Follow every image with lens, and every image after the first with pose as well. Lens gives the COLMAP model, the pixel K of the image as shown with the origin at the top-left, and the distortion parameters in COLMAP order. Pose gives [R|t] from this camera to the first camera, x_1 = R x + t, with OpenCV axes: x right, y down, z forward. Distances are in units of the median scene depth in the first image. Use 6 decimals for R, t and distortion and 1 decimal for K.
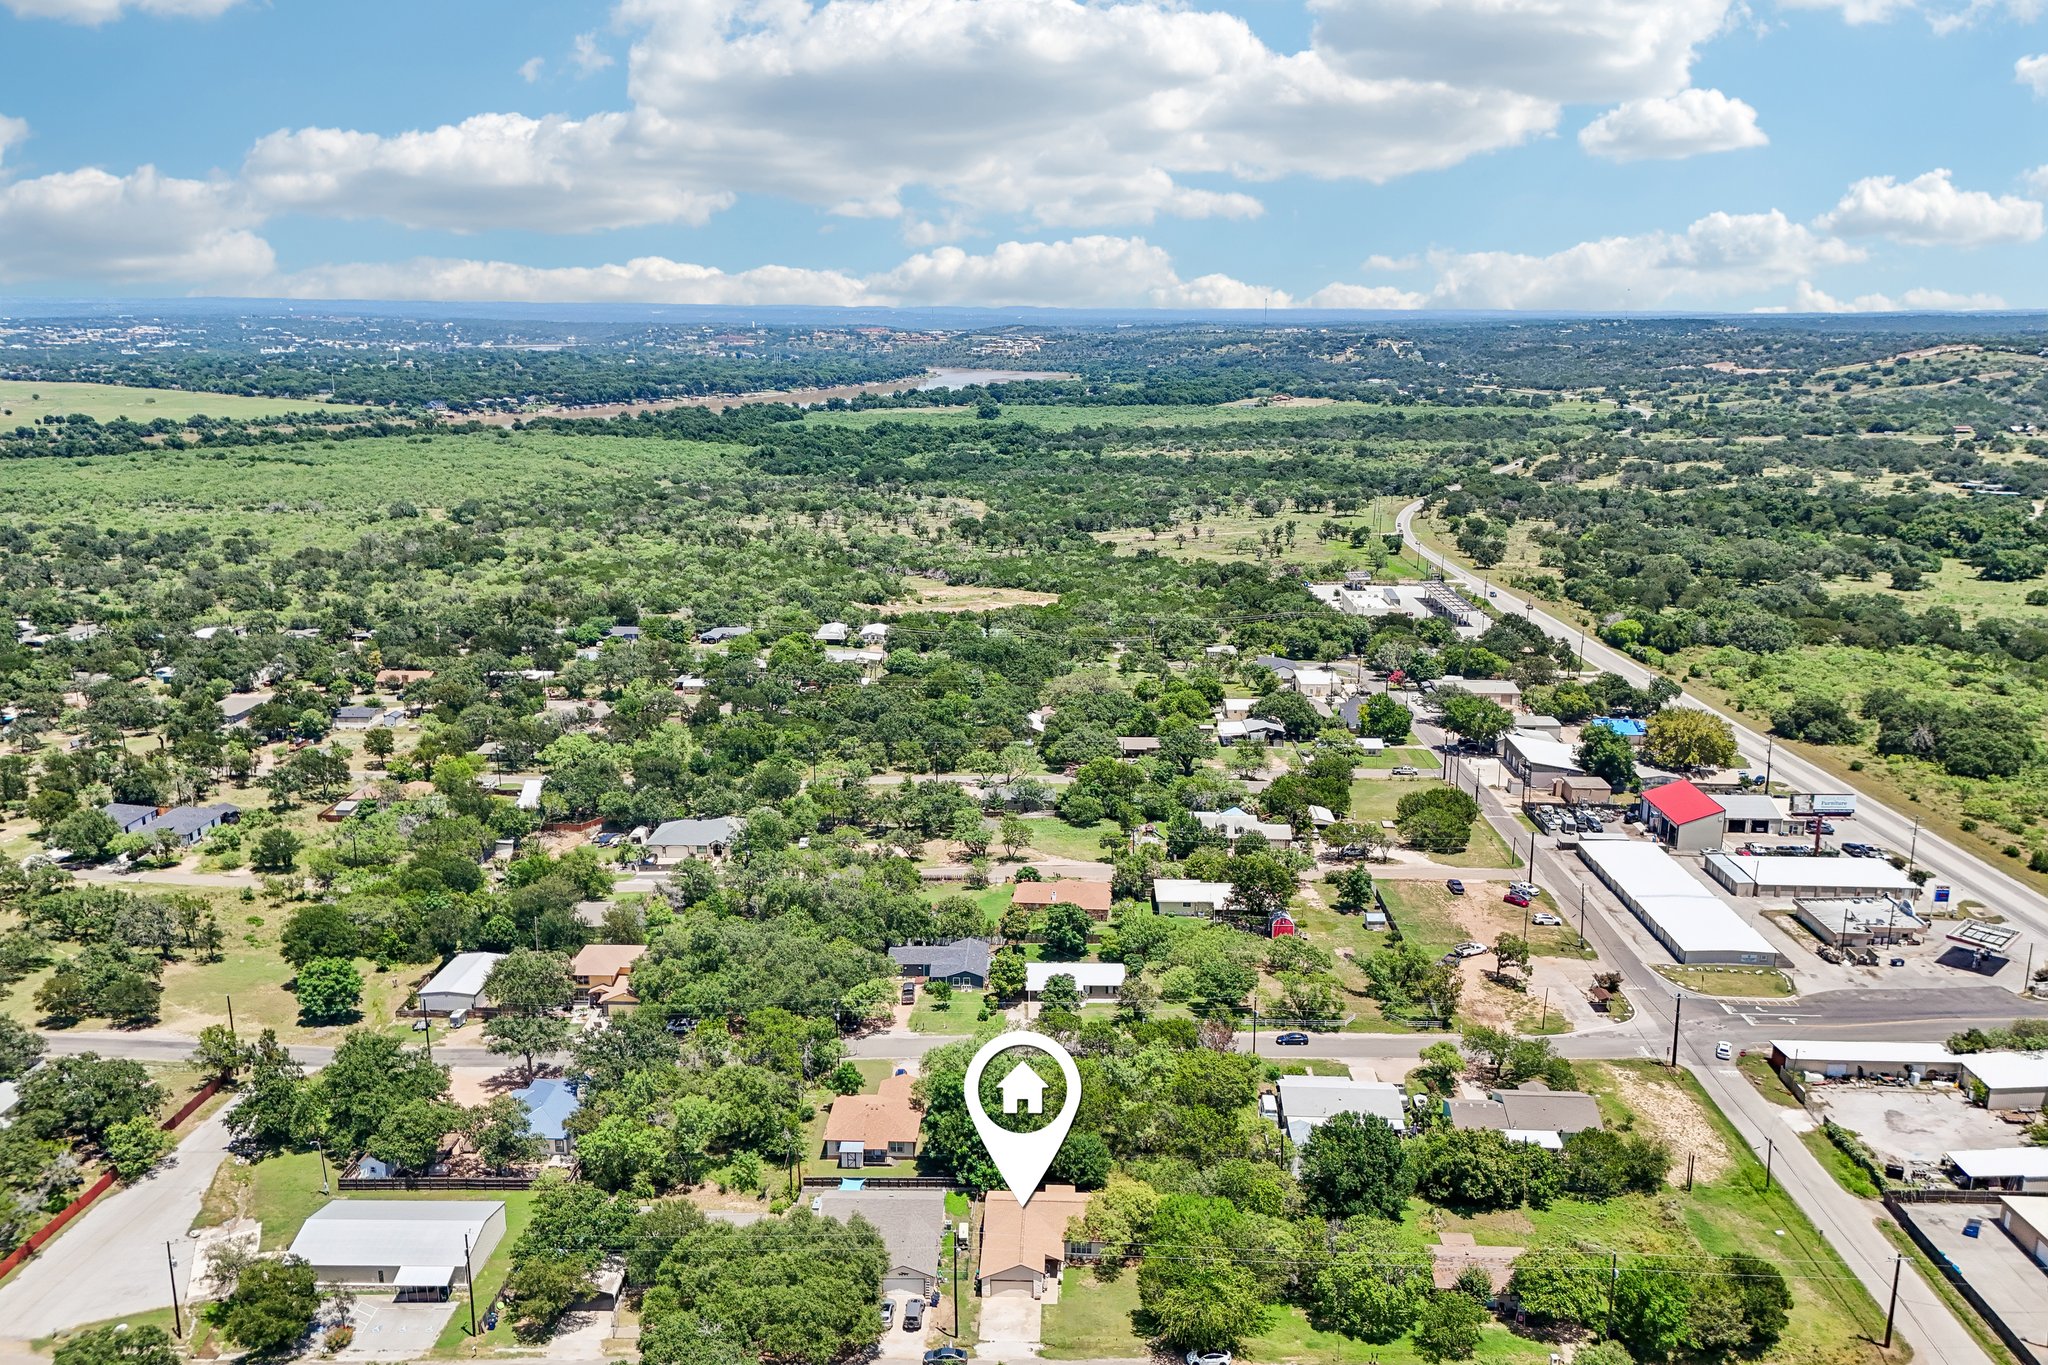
lens RADIAL K [[1500.8, 0, 1017.8], [0, 1500.8, 675.5], [0, 0, 1]] dist [0.095792, -0.112963]
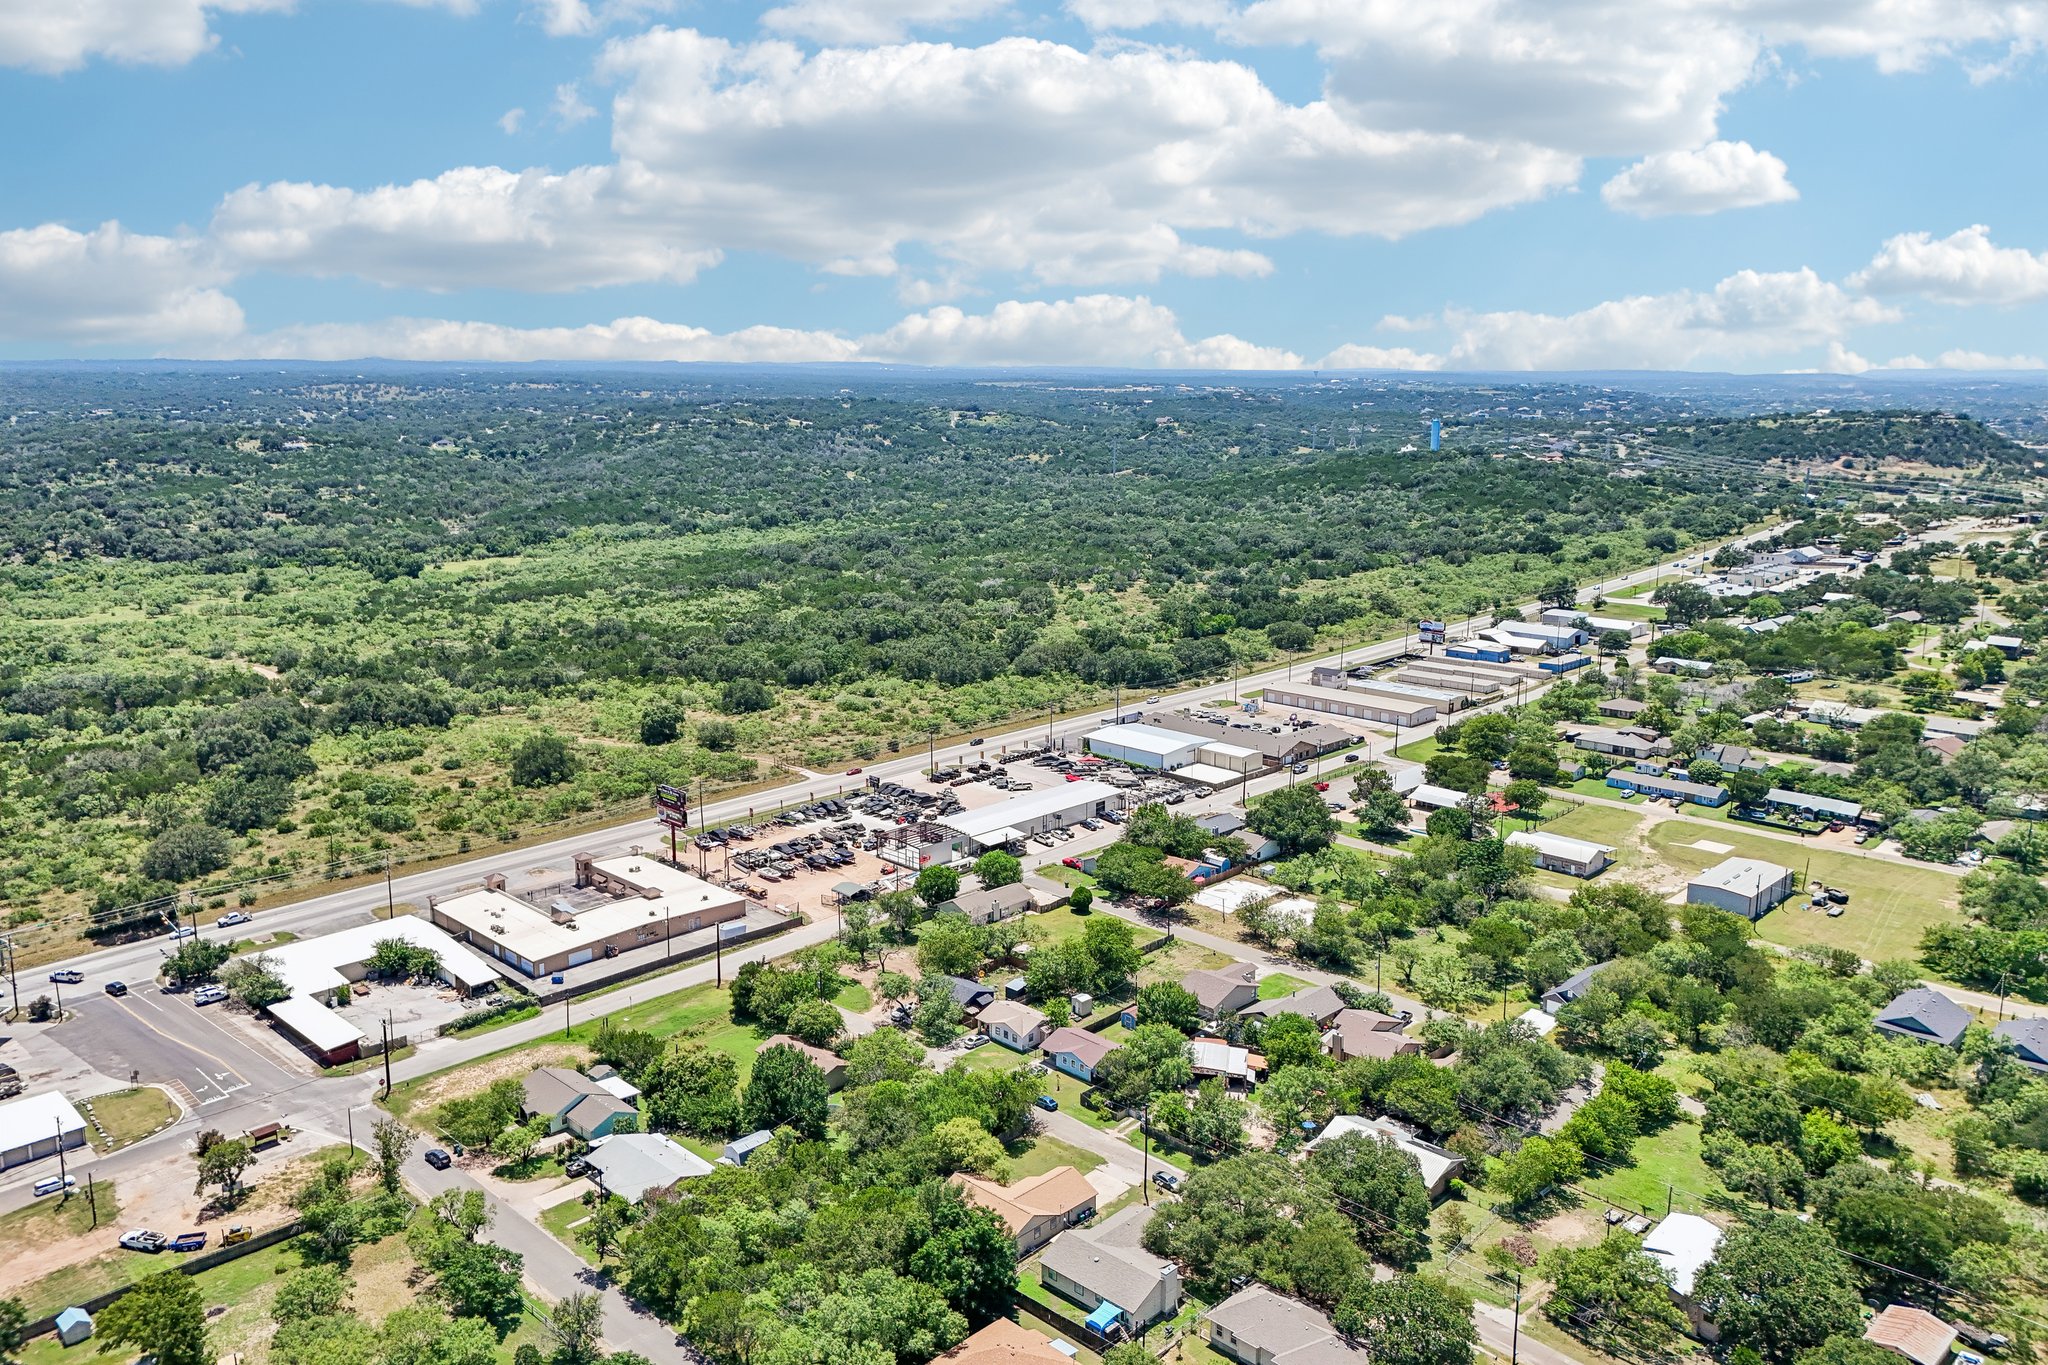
lens RADIAL K [[1500.8, 0, 1017.8], [0, 1500.8, 675.5], [0, 0, 1]] dist [0.095792, -0.112963]
pose [[-0.742933, -0.129525, 0.656715, -0.465830], [0.157595, 0.919673, 0.359674, -0.268940], [-0.650549, 0.370709, -0.662843, 1.117509]]
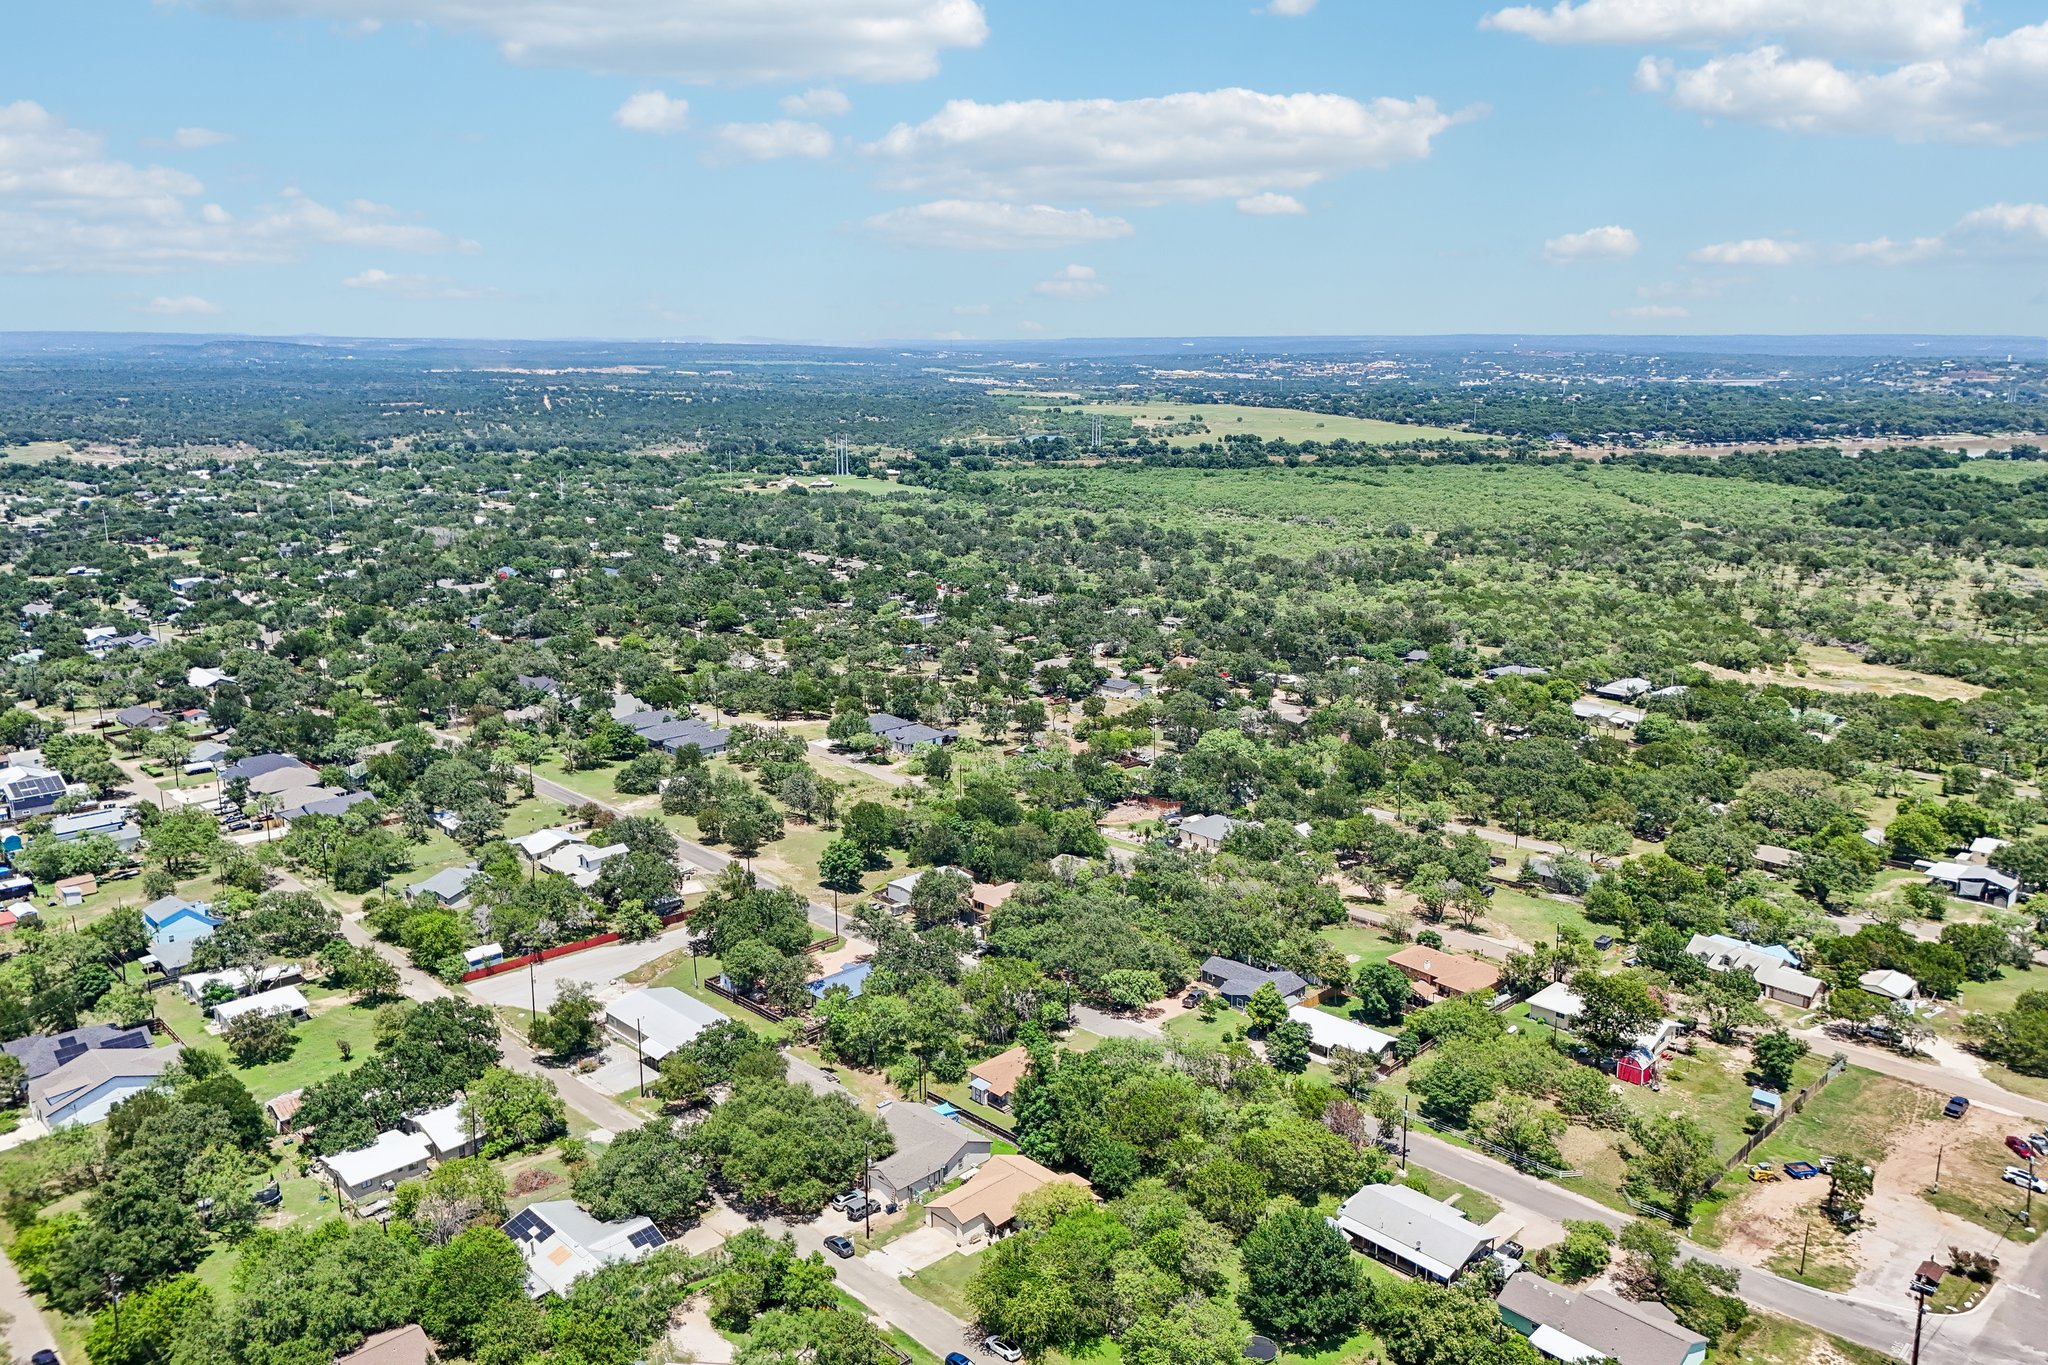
lens RADIAL K [[1502.8, 0, 1019.7], [0, 1502.8, 685.7], [0, 0, 1]] dist [0.084853, -0.116112]
pose [[0.726616, 0.153788, -0.669611, 0.478977], [-0.163834, 0.985294, 0.048509, -0.029937], [0.667224, 0.074458, 0.741126, 0.131367]]
